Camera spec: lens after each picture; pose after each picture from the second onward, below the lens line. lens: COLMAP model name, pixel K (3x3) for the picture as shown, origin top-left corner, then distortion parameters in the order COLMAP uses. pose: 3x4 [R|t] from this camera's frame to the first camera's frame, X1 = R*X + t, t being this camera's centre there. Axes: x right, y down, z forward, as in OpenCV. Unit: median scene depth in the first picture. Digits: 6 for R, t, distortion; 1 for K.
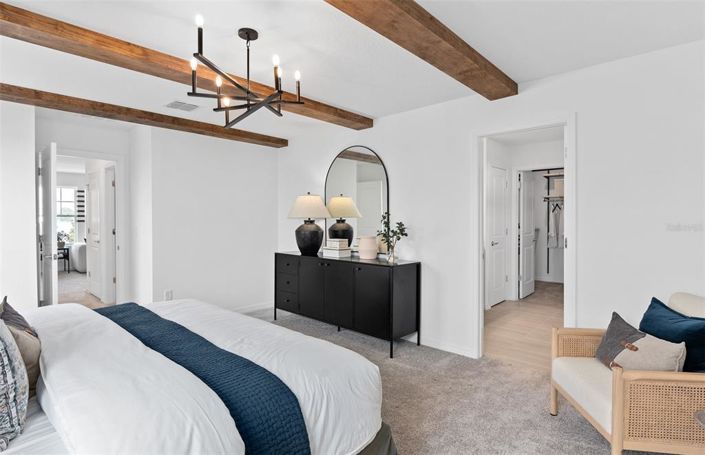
lens RADIAL K [[360.2, 0, 351.0], [0, 360.2, 221.7], [0, 0, 1]] dist [-0.015657, 0.003482]
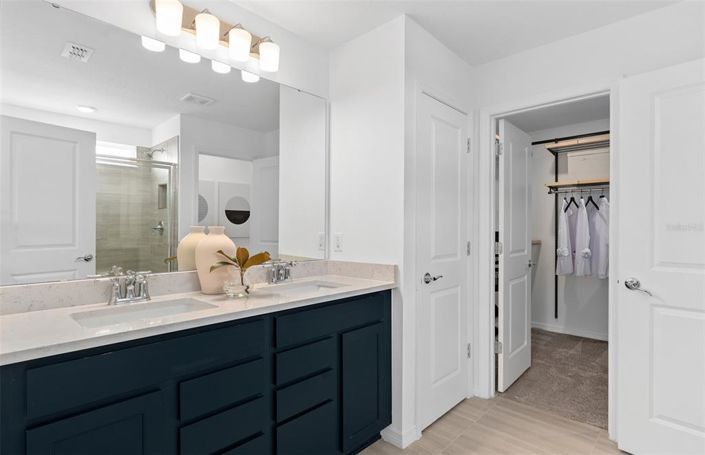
lens RADIAL K [[360.2, 0, 351.5], [0, 360.2, 227.5], [0, 0, 1]] dist [-0.015657, 0.003482]
pose [[0.999975, 0.003015, -0.006347, 0.234447], [-0.003096, 0.999914, -0.012763, 0.006034], [0.006308, 0.012782, 0.999898, 0.441001]]
